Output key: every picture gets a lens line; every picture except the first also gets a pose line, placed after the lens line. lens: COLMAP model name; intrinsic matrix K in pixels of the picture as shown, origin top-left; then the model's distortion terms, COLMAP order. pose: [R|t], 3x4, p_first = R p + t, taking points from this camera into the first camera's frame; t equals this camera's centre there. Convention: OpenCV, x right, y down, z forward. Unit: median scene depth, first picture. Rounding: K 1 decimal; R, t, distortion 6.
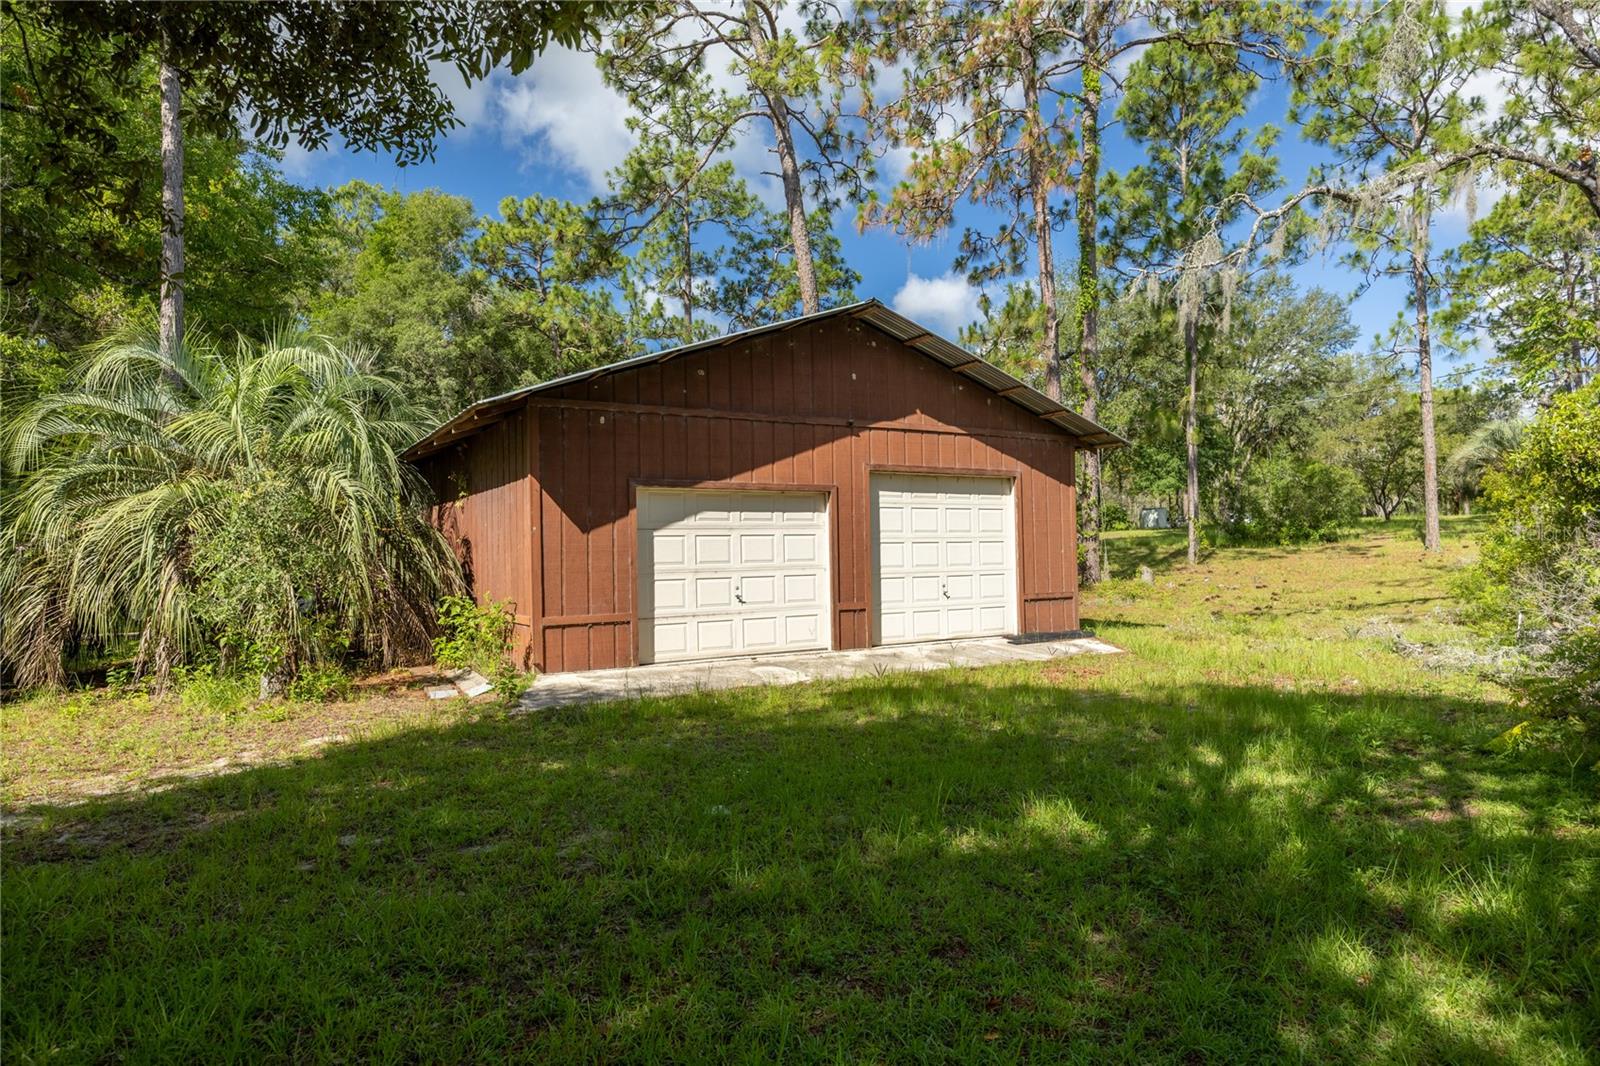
lens RADIAL K [[969.5, 0, 800.2], [0, 969.5, 536.7], [0, 0, 1]] dist [0.000941, 0.000010]
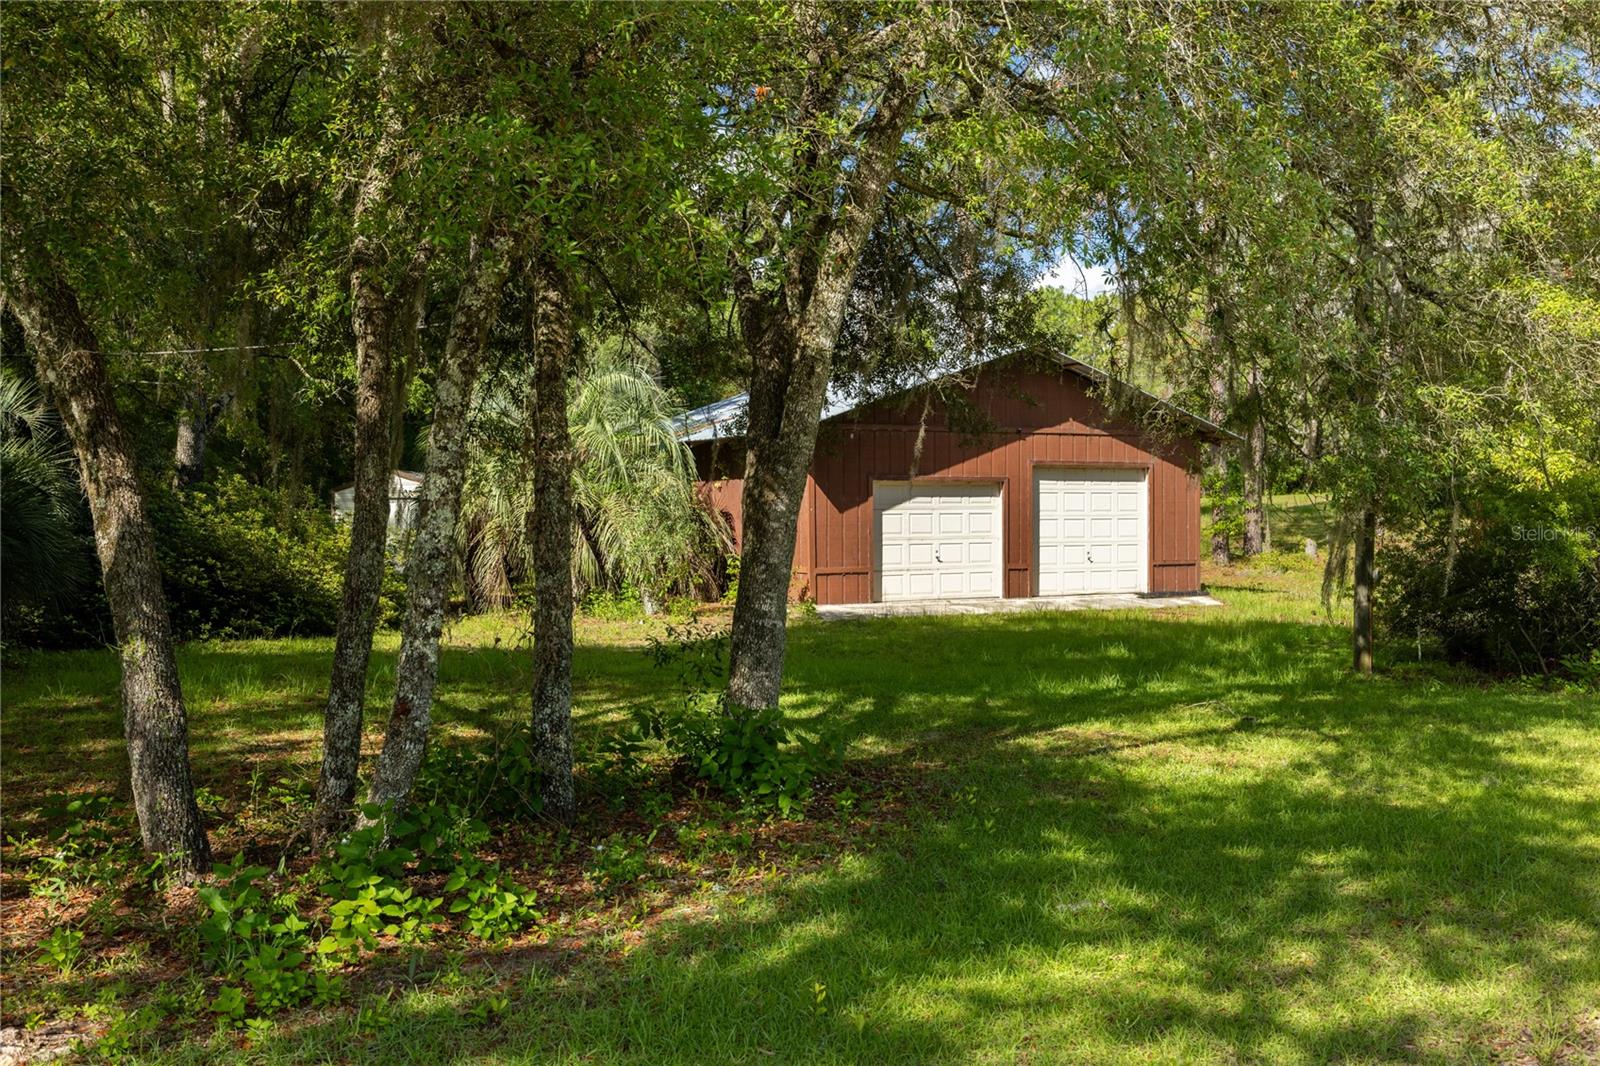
lens RADIAL K [[1627.5, 0, 800.2], [0, 1627.5, 530.2], [0, 0, 1]] dist [-0.031385, 0.000000]
pose [[0.997934, 0.016178, -0.062170, -0.110099], [-0.014017, 0.999287, 0.035044, -0.054711], [0.062693, -0.034101, 0.997450, -1.289765]]
